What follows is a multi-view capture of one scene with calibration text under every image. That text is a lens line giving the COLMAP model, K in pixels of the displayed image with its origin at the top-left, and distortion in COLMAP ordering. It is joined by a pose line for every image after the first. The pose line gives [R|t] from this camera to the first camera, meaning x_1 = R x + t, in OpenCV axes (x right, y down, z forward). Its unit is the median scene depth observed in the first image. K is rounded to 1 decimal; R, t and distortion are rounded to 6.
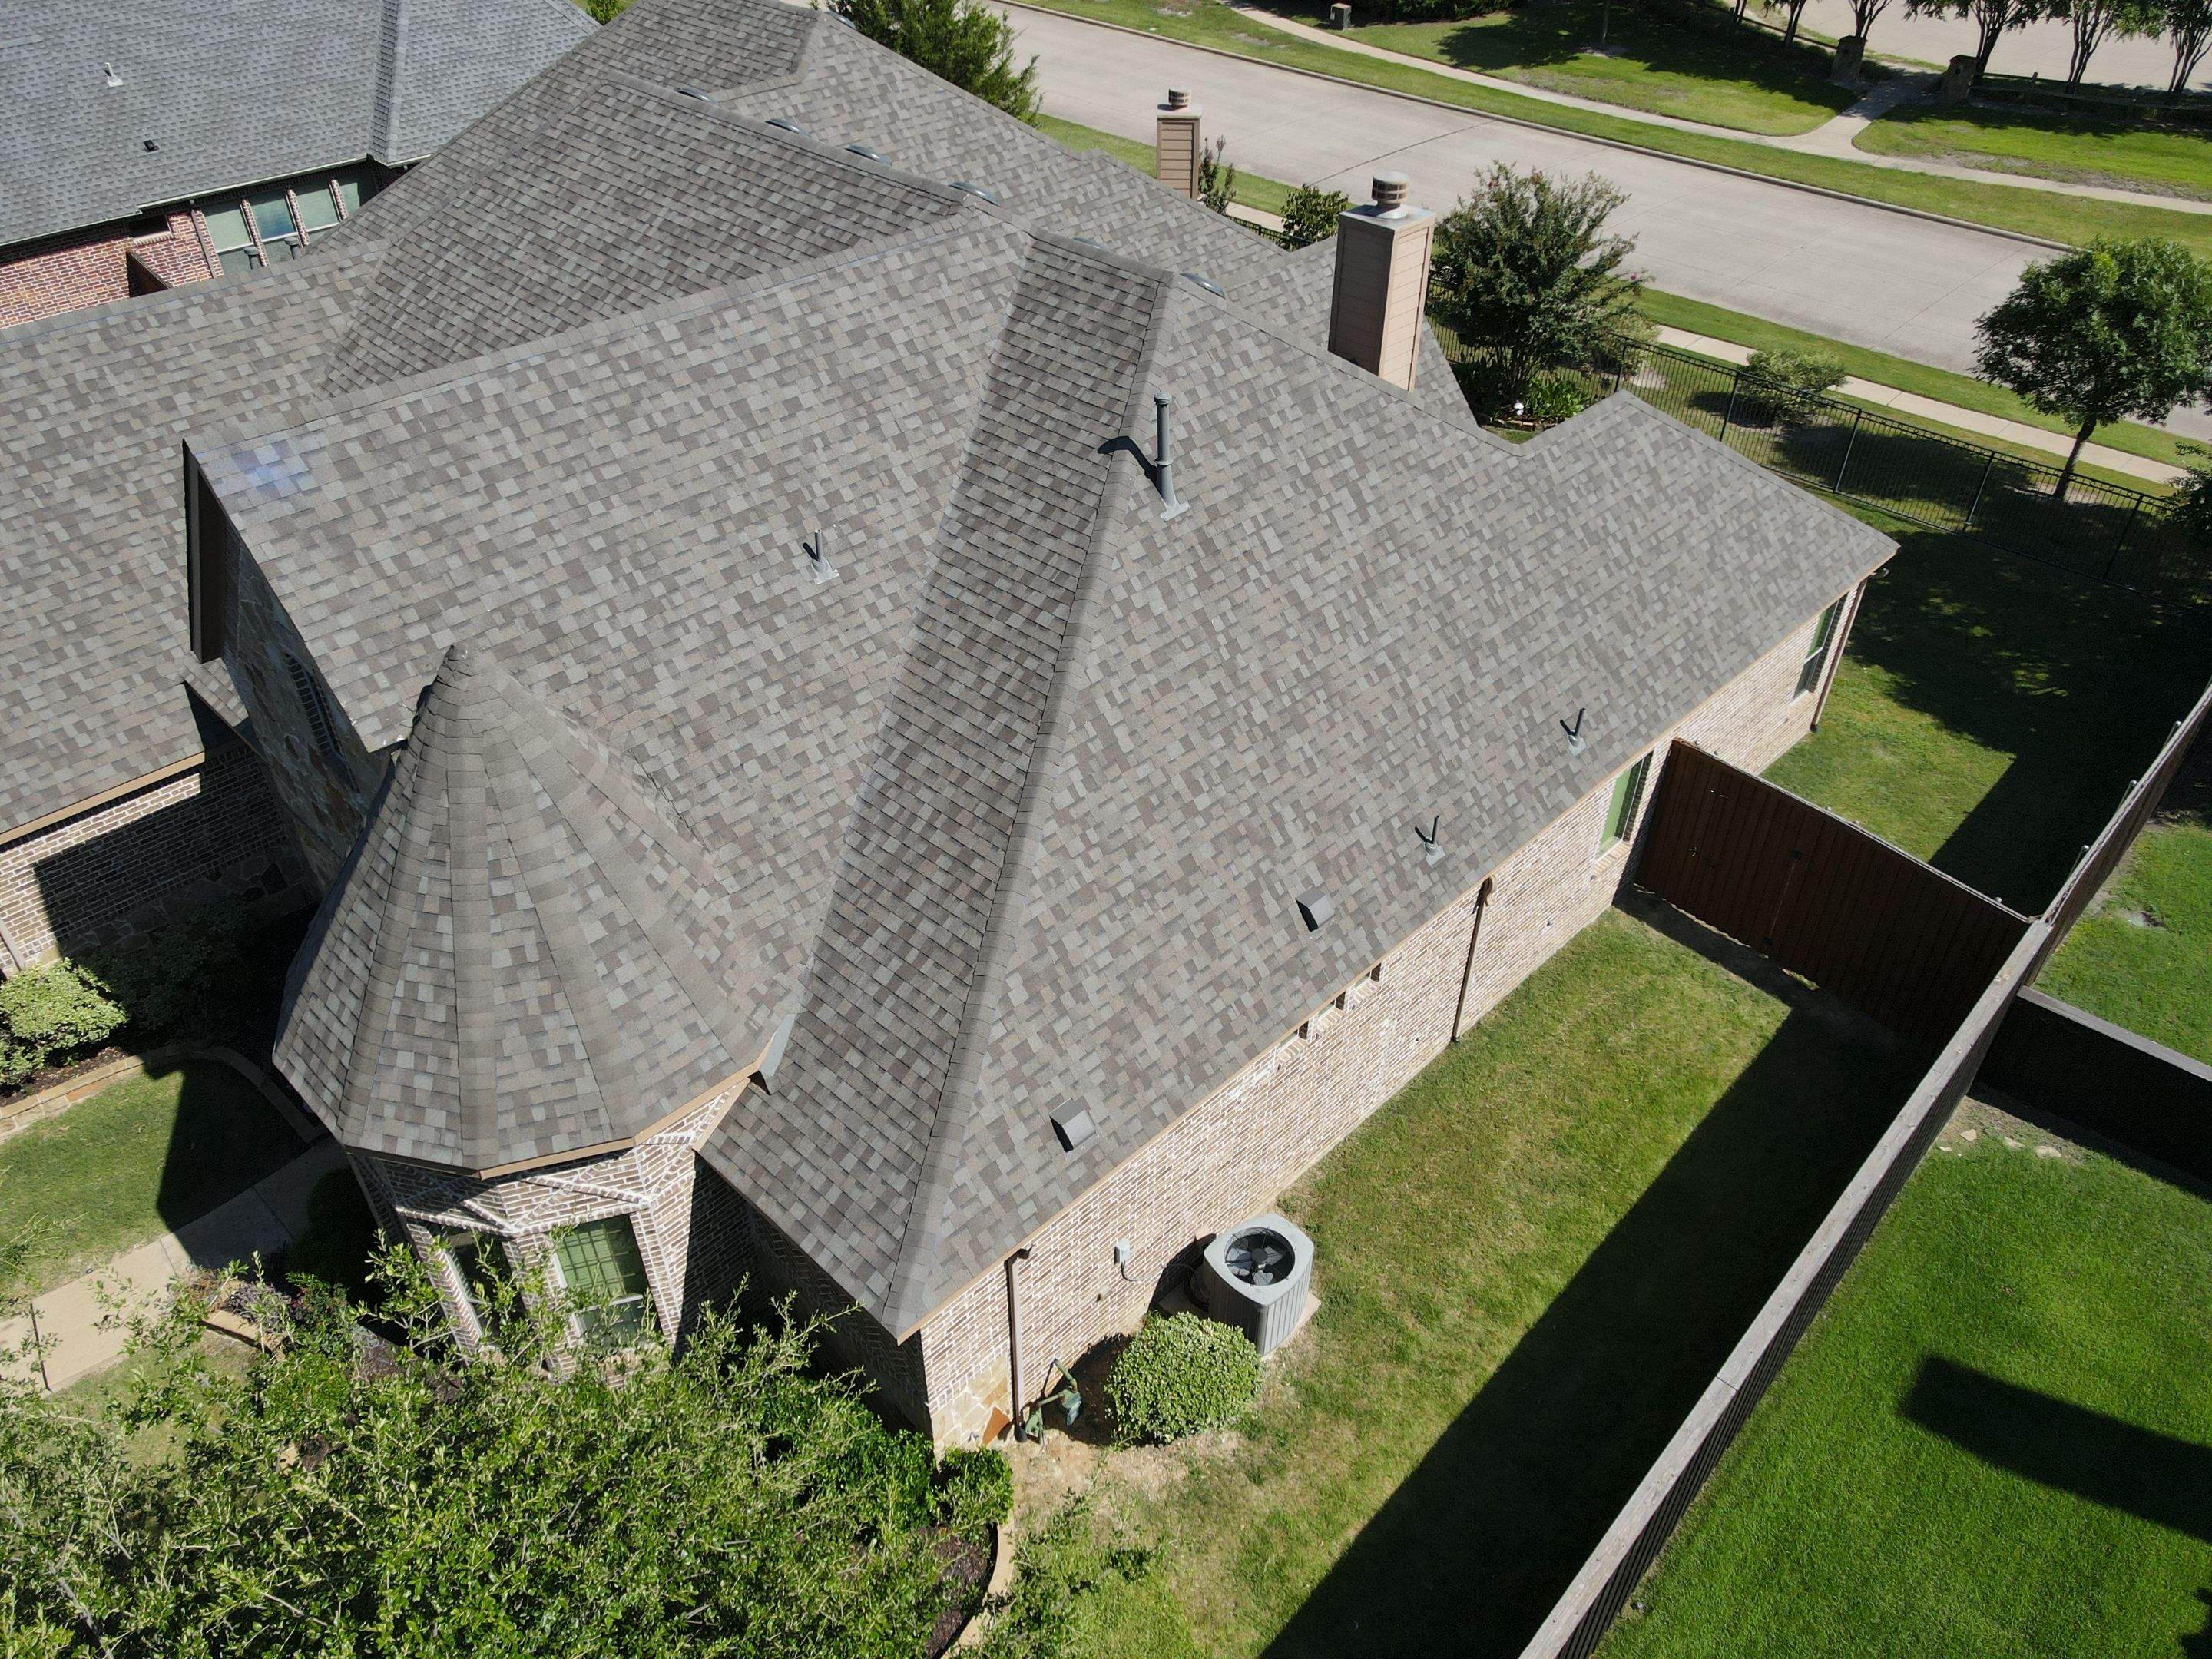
lens RADIAL K [[1611.4, 0, 1102.5], [0, 1611.4, 822.1], [0, 0, 1]] dist [0.035610, -0.032578]
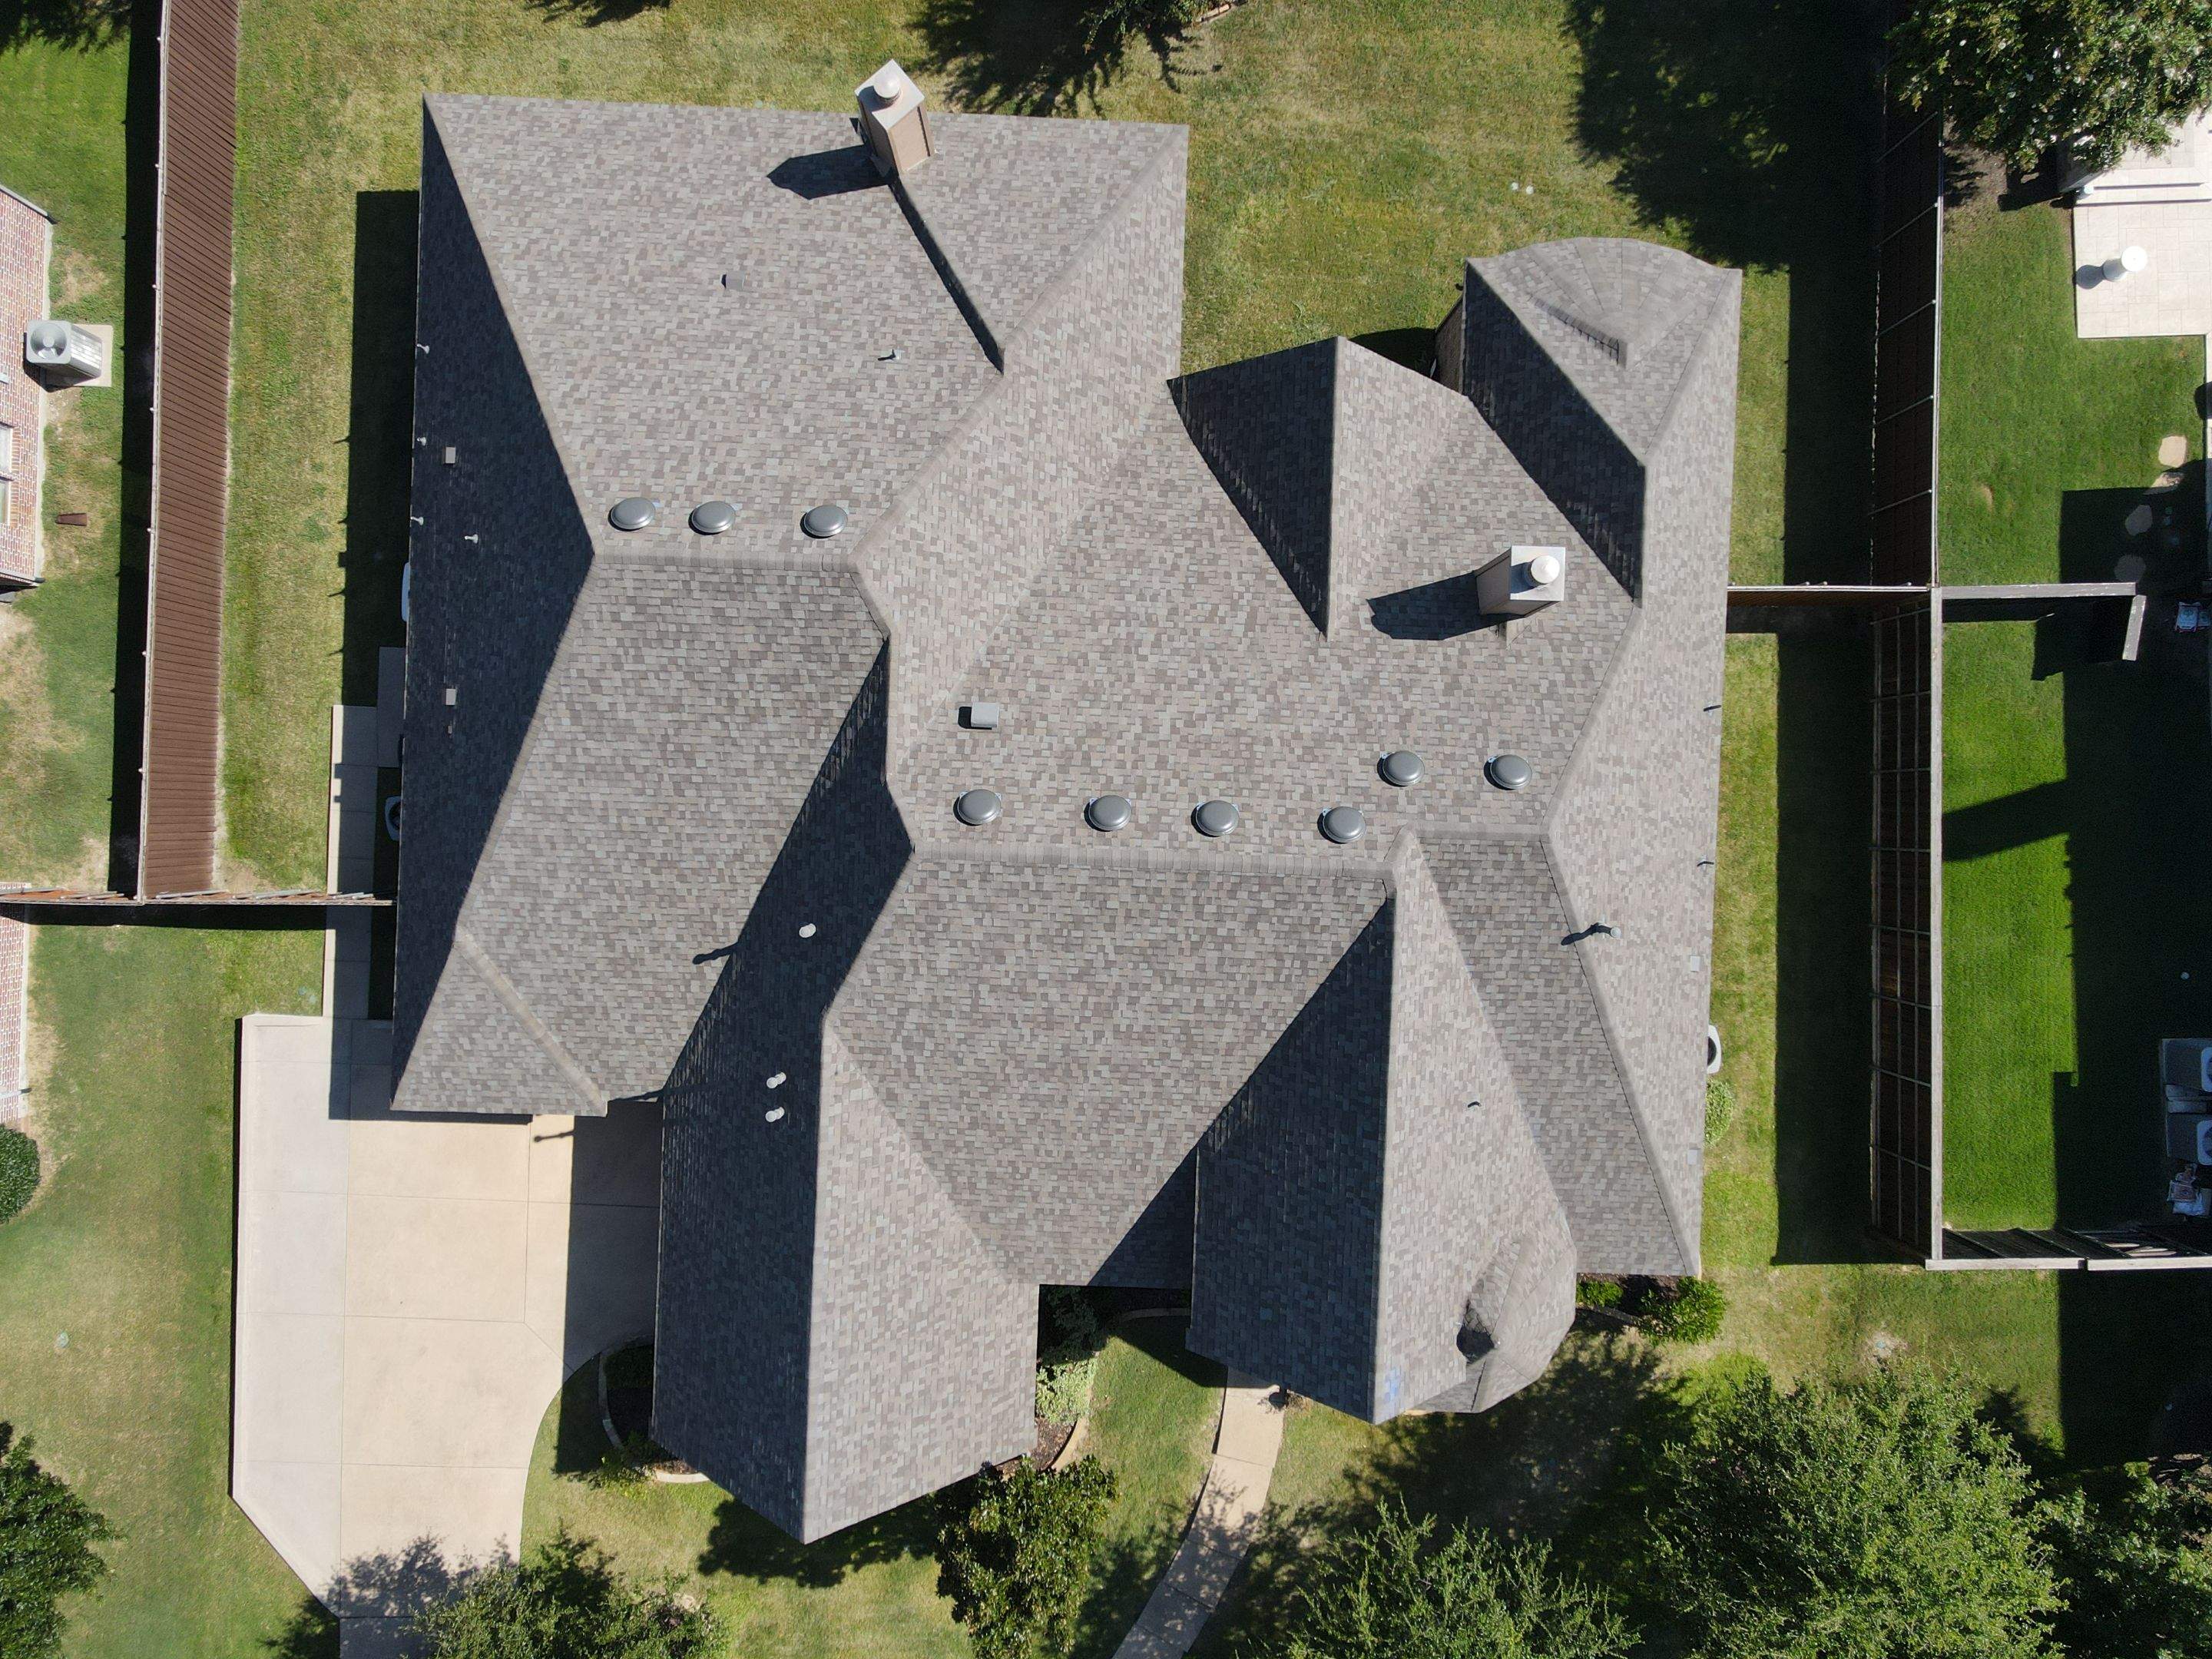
lens RADIAL K [[1619.3, 0, 1103.8], [0, 1619.3, 823.7], [0, 0, 1]] dist [-0.003645, 0.032874]
pose [[0.735820, -0.677155, 0.005484, -0.219552], [0.406820, 0.448510, 0.795825, -1.447671], [-0.541356, -0.583352, 0.605502, 0.287201]]
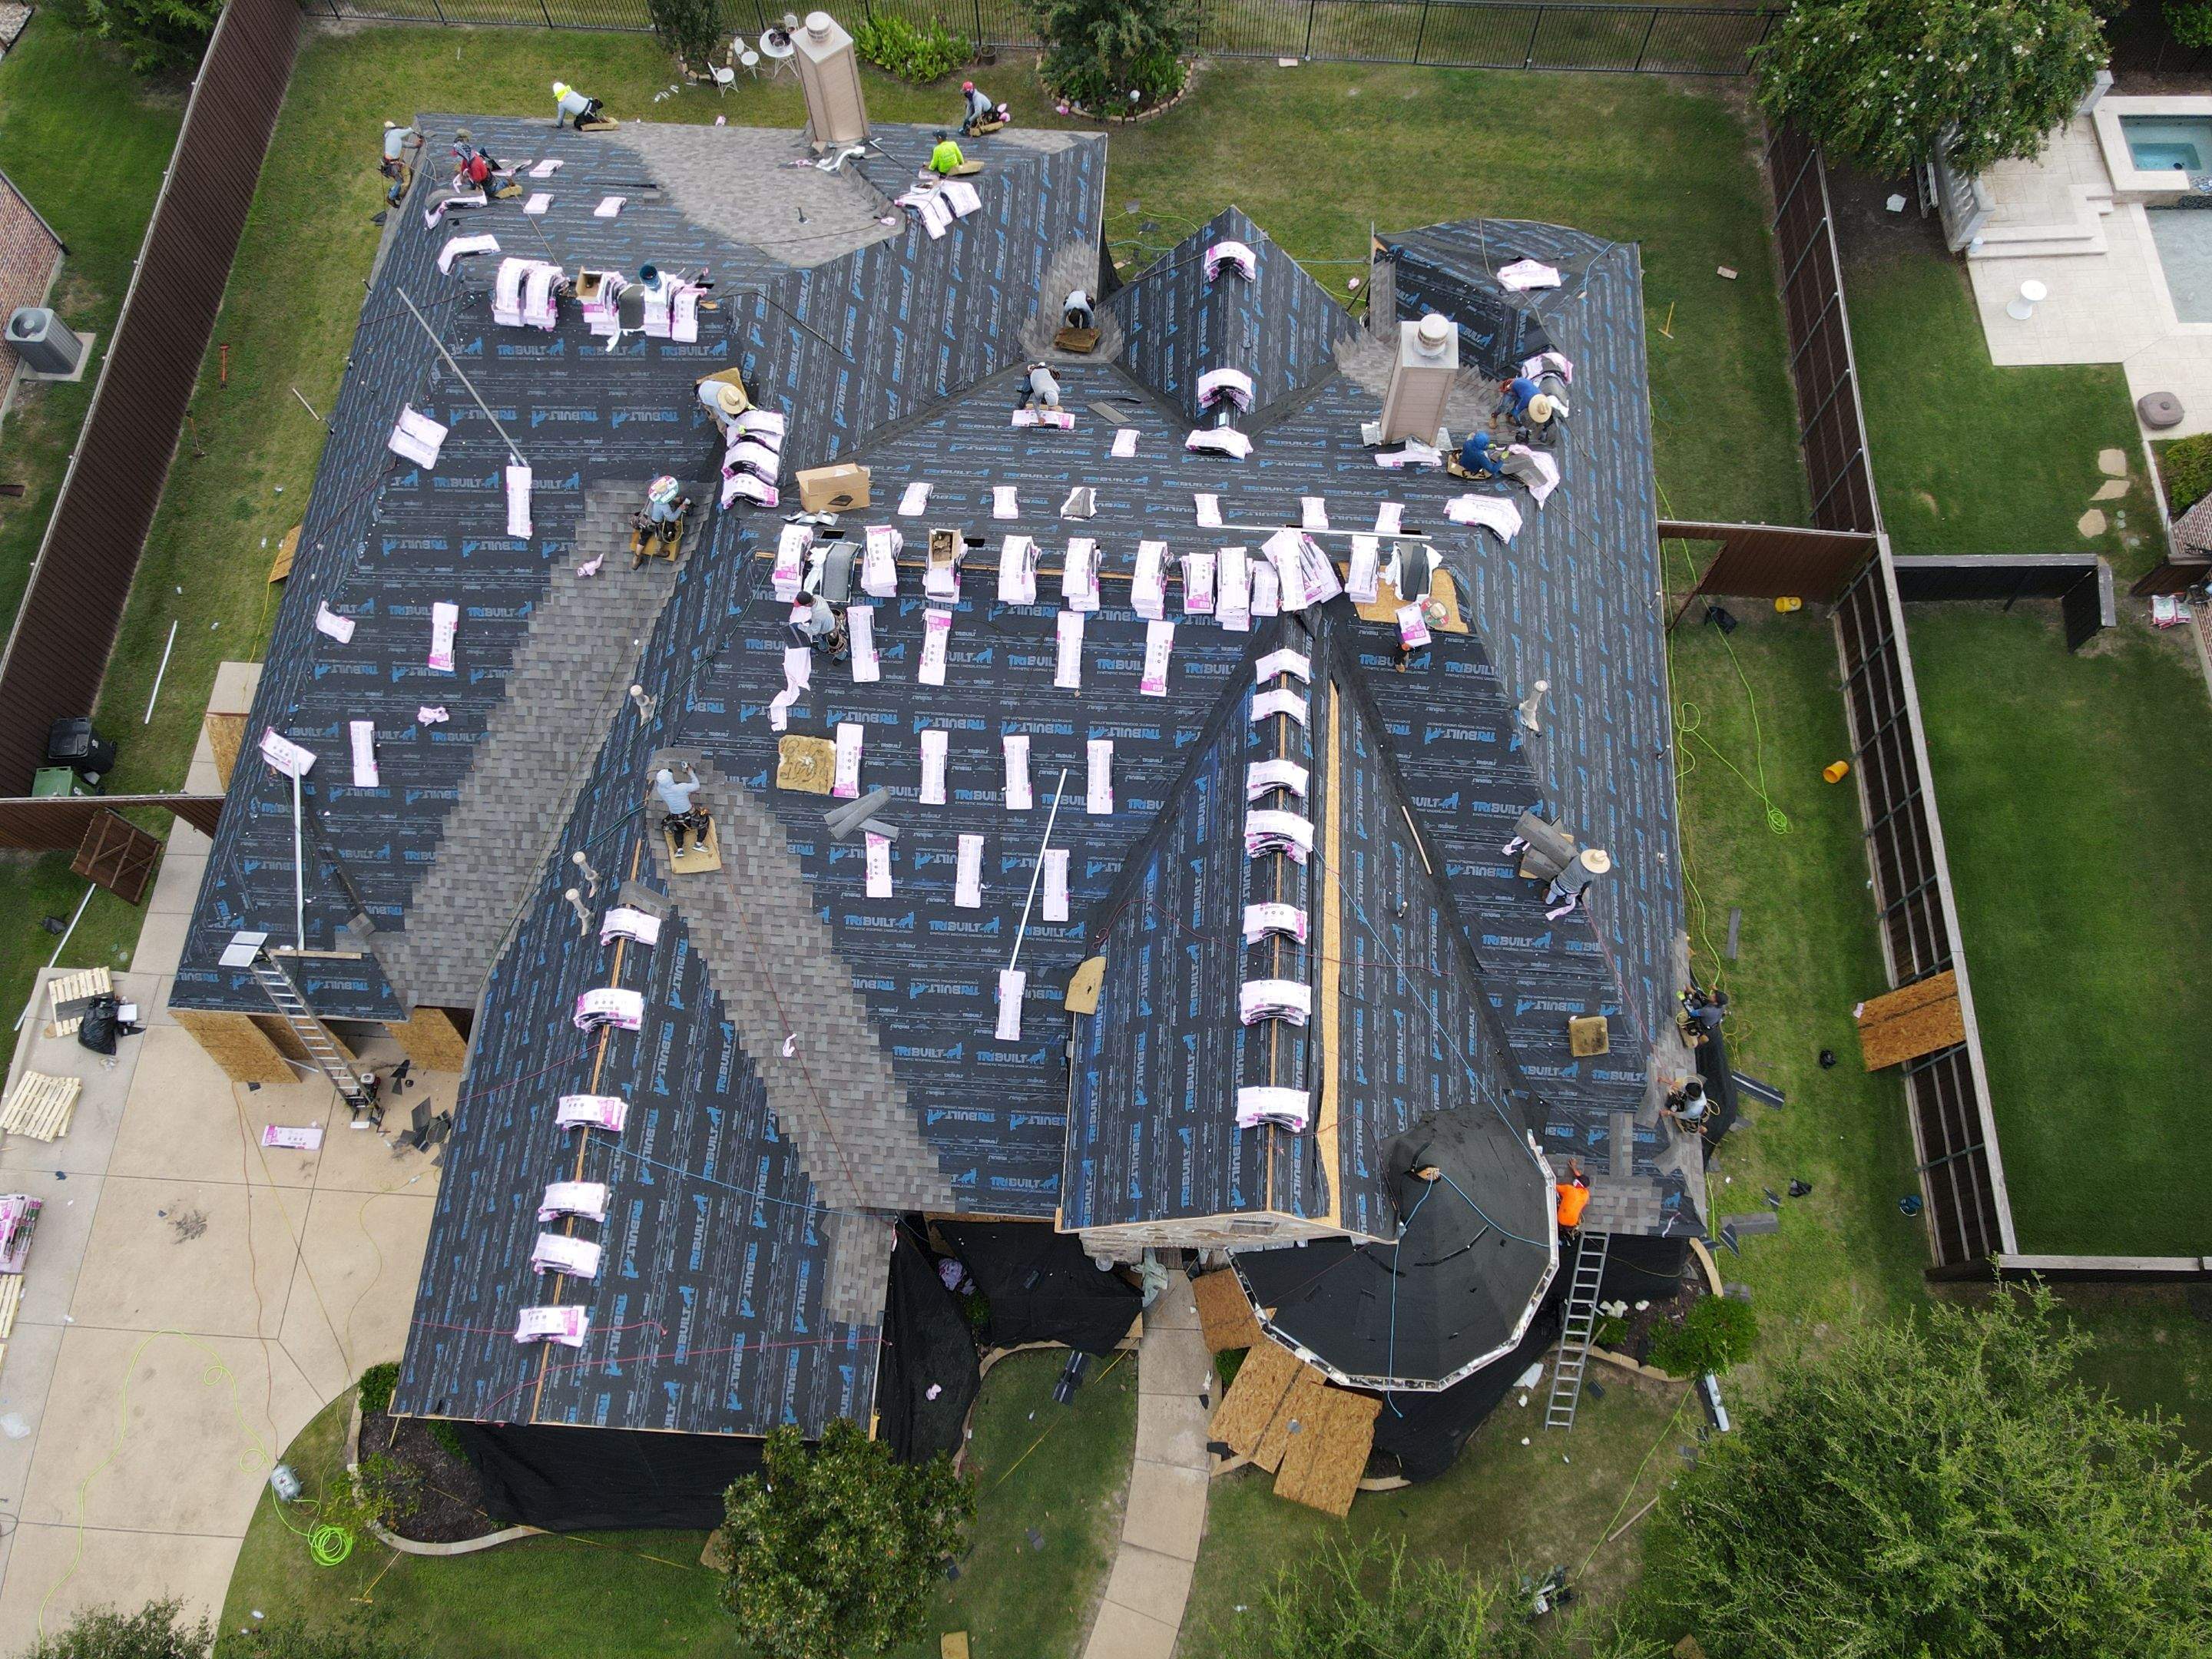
lens RADIAL K [[1619.3, 0, 1103.8], [0, 1619.3, 823.7], [0, 0, 1]] dist [-0.003645, 0.032874]
pose [[0.752632, -0.616482, 0.231292, -0.528169], [0.416066, 0.717532, 0.558603, -0.909532], [-0.510328, -0.324190, 0.796534, 0.011312]]
